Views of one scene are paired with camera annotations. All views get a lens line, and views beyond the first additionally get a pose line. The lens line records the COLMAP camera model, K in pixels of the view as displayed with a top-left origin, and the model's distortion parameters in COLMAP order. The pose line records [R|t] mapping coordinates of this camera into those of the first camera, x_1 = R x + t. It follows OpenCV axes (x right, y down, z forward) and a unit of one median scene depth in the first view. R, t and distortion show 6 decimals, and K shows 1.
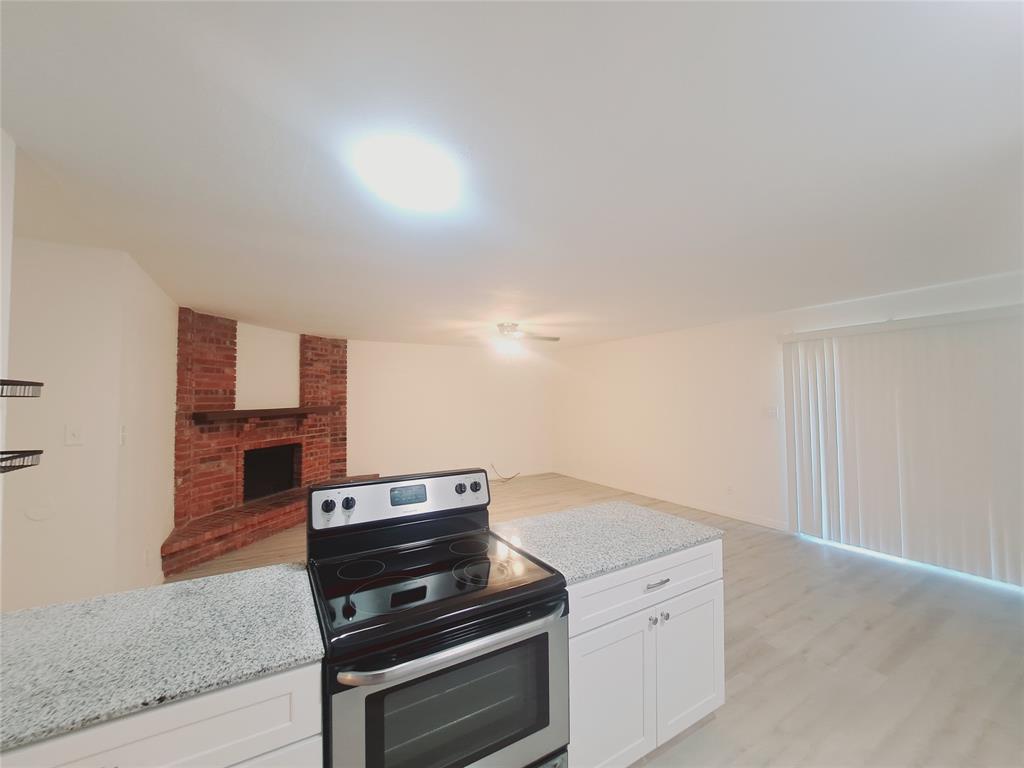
lens RADIAL K [[410.4, 0, 503.0], [0, 410.4, 378.4], [0, 0, 1]] dist [-0.014726, -0.000224]
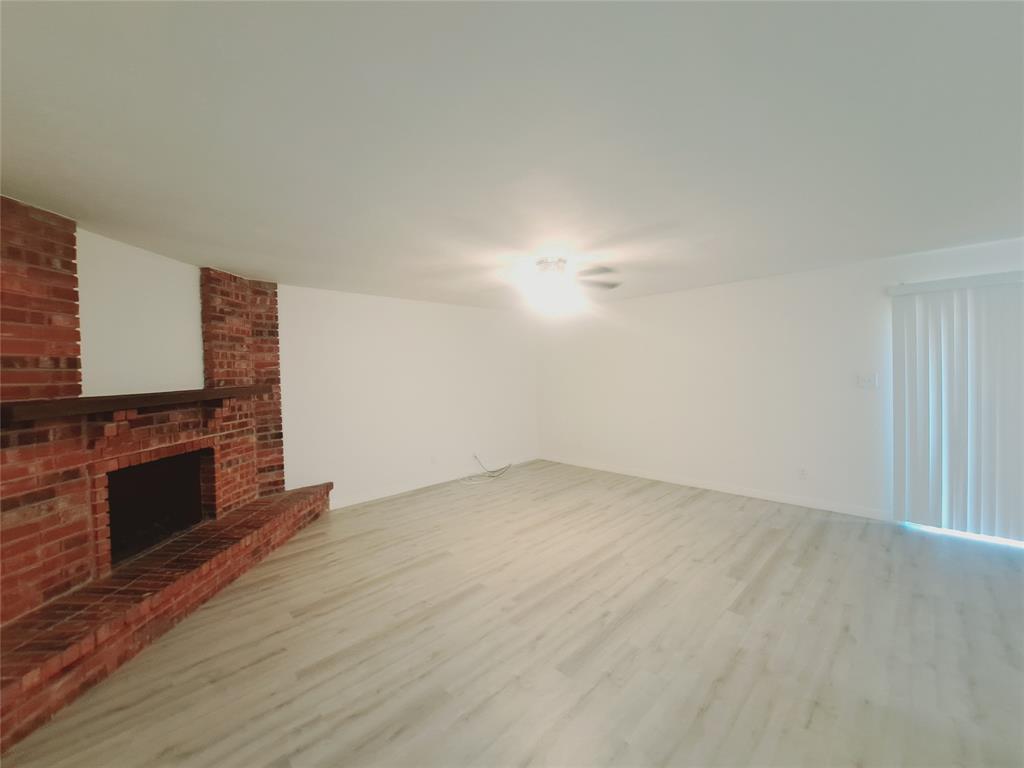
lens RADIAL K [[412.4, 0, 501.4], [0, 412.4, 377.4], [0, 0, 1]] dist [-0.030279, 0.006792]
pose [[0.971070, -0.019202, 0.238022, -0.238329], [0.005838, 0.998373, 0.056723, 0.024604], [-0.238724, -0.053693, 0.969602, 0.346461]]
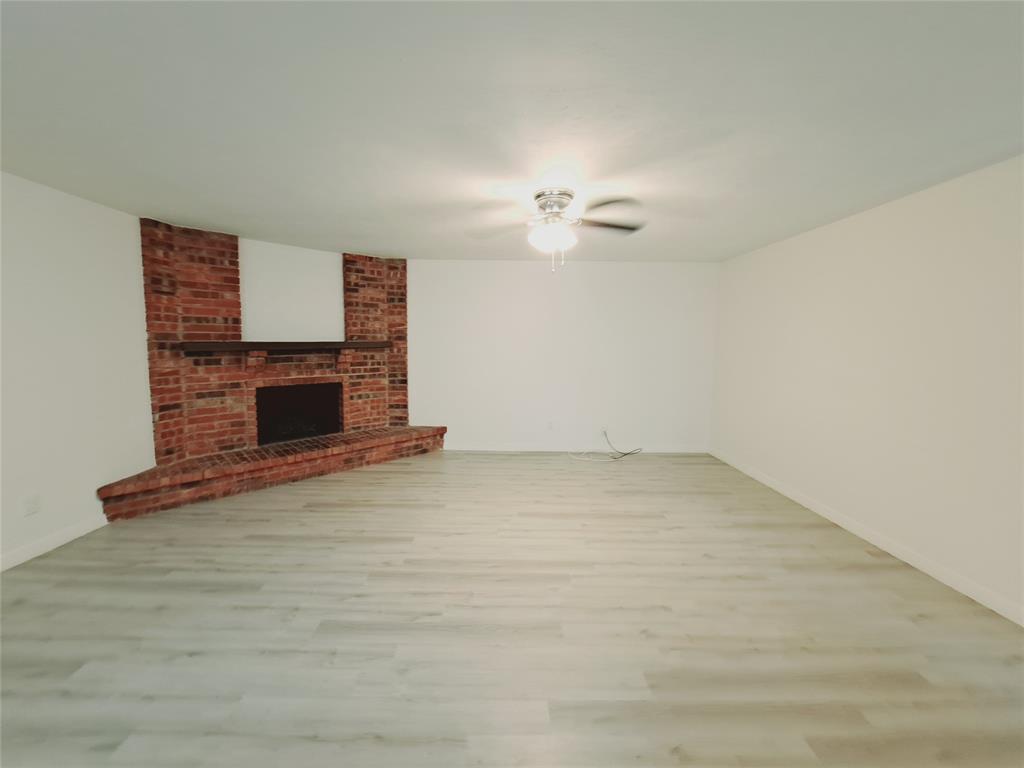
lens RADIAL K [[410.4, 0, 503.0], [0, 410.4, 378.4], [0, 0, 1]] dist [-0.014726, -0.000224]
pose [[0.865560, 0.068066, -0.496158, 0.245803], [0.001357, 0.990398, 0.138237, 0.032931], [0.500803, -0.120326, 0.857157, 0.473107]]
